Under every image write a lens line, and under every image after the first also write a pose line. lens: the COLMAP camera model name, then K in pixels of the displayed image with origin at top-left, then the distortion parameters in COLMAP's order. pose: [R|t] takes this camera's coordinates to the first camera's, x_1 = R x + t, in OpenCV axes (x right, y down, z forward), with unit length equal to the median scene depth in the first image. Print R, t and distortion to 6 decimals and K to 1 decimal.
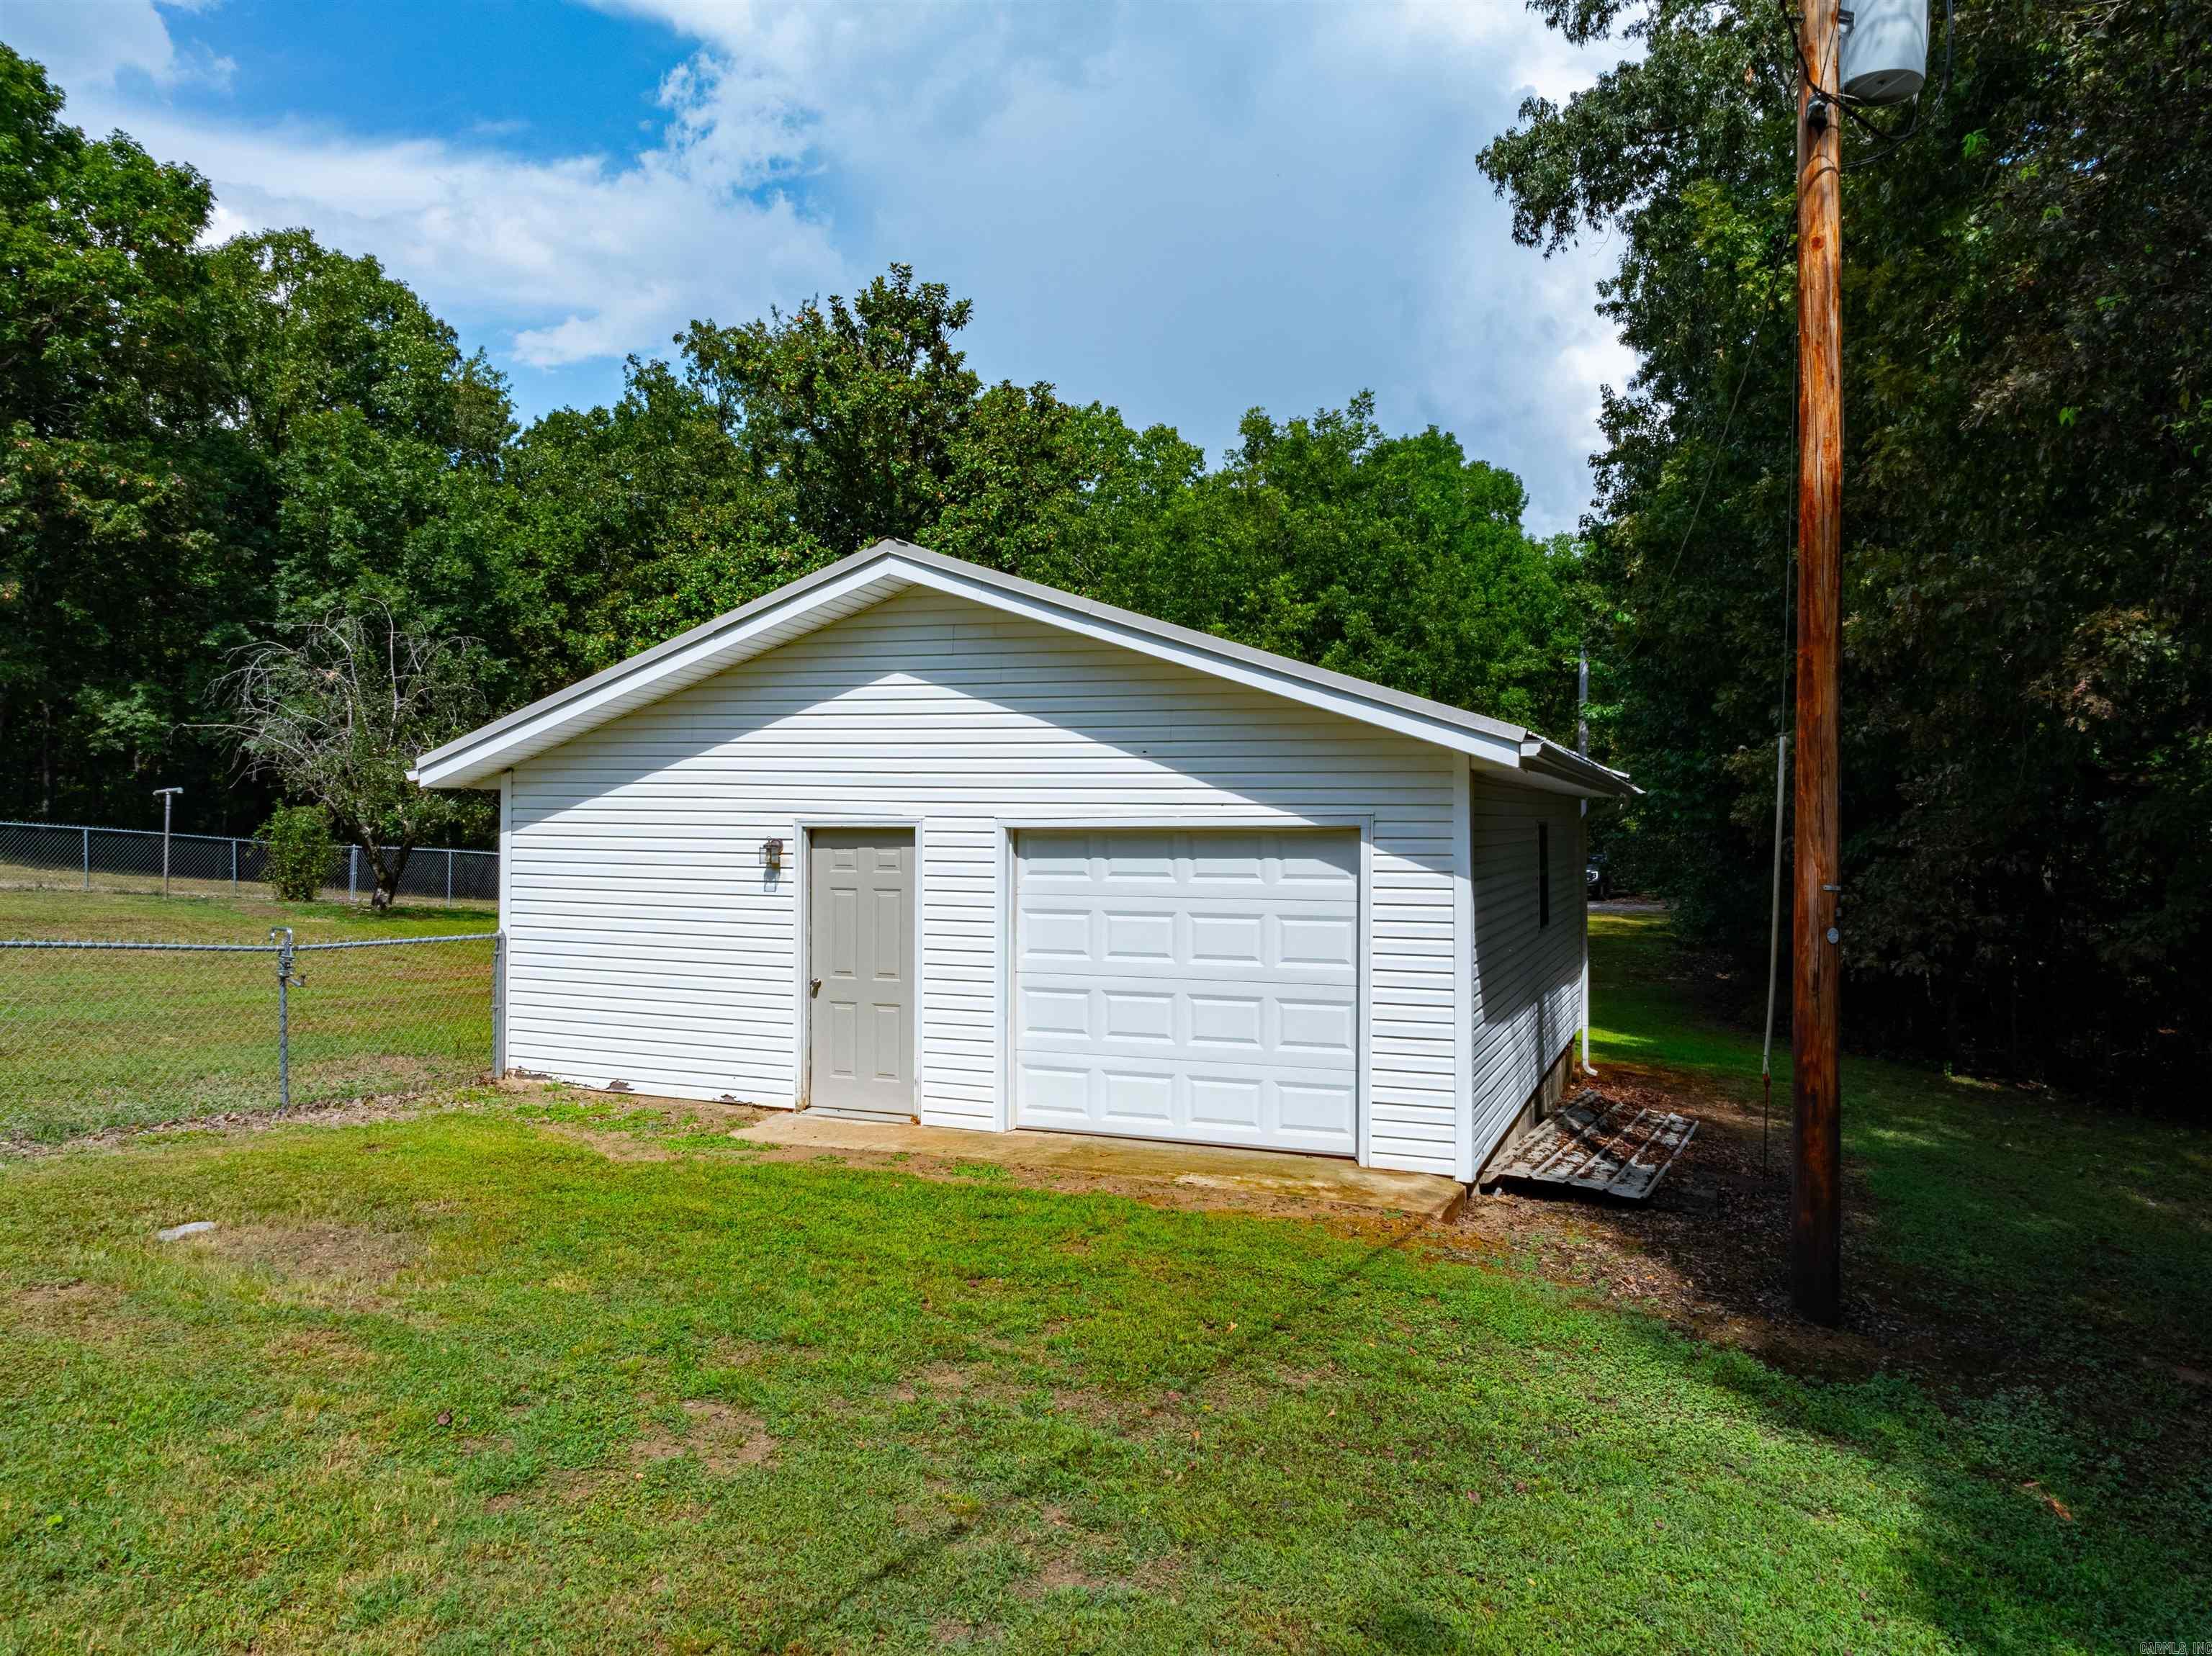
lens RADIAL K [[1561.3, 0, 1111.6], [0, 1561.3, 830.5], [0, 0, 1]] dist [-0.074497, 0.046597]
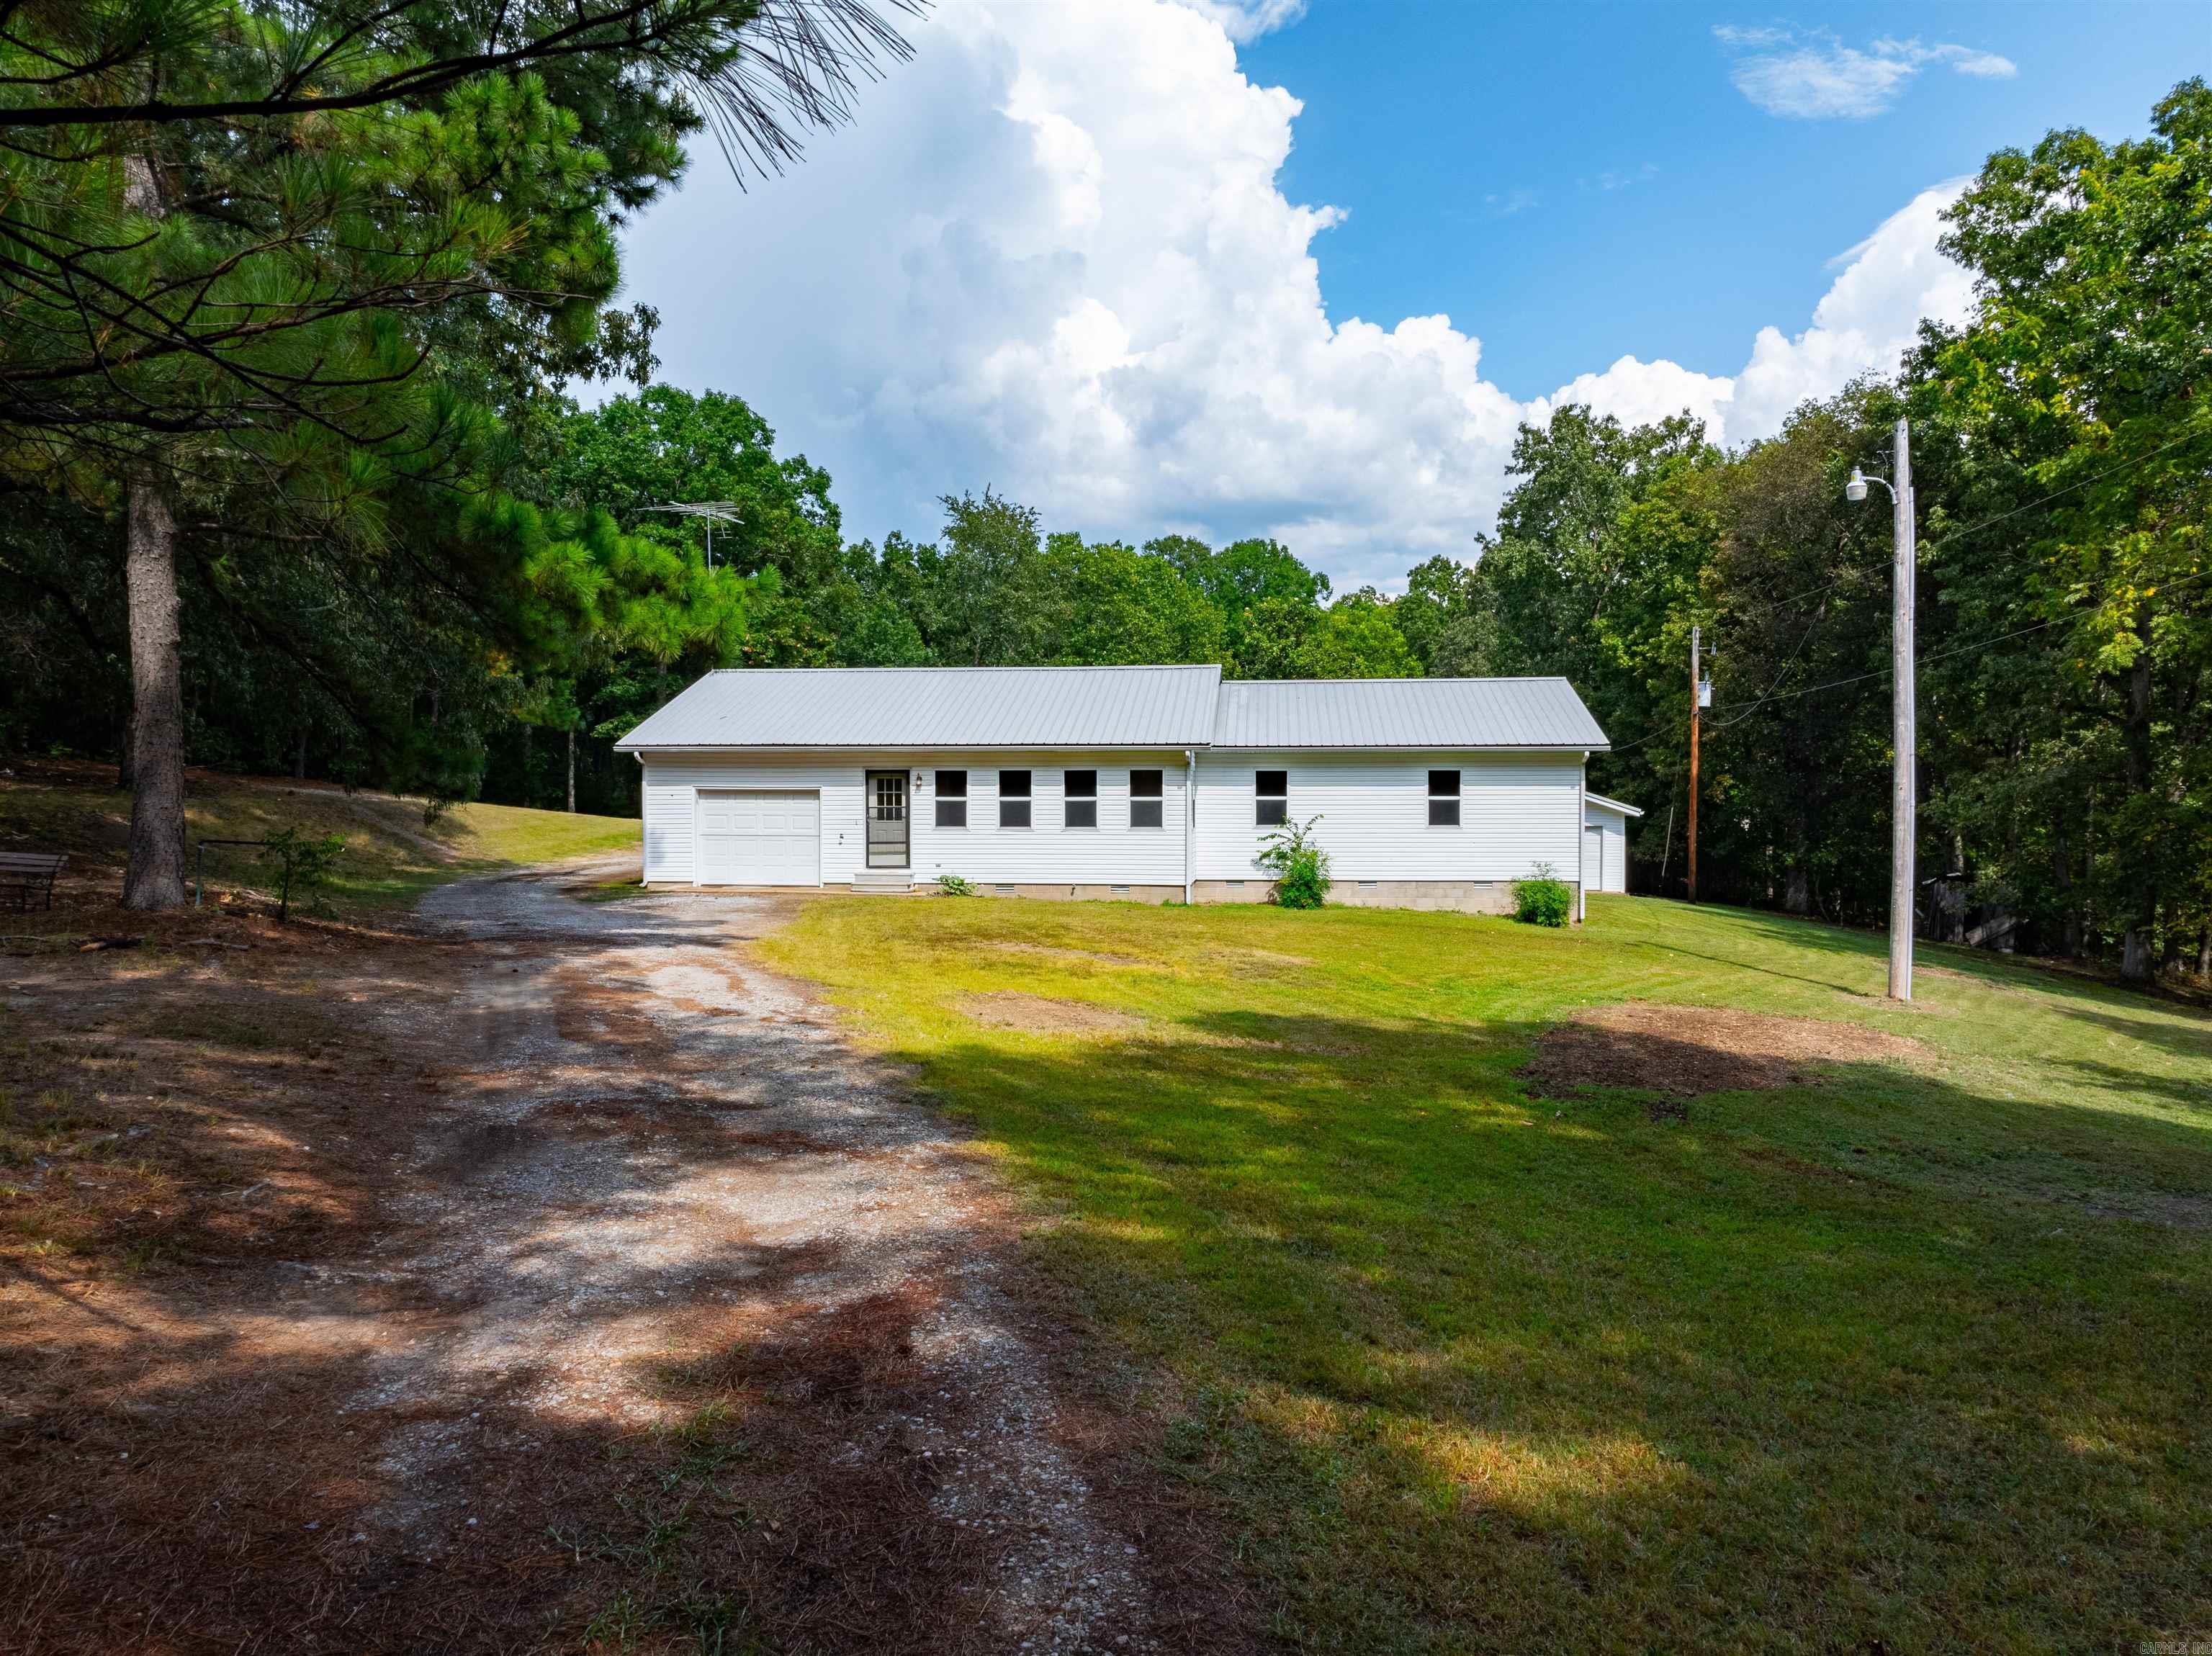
lens RADIAL K [[1553.6, 0, 1102.4], [0, 1553.6, 817.5], [0, 0, 1]] dist [-0.052439, 0.031896]
pose [[0.963749, -0.010771, 0.266591, -2.465054], [0.003224, 0.999582, 0.028731, -0.162642], [-0.266789, -0.026830, 0.963381, -3.064684]]
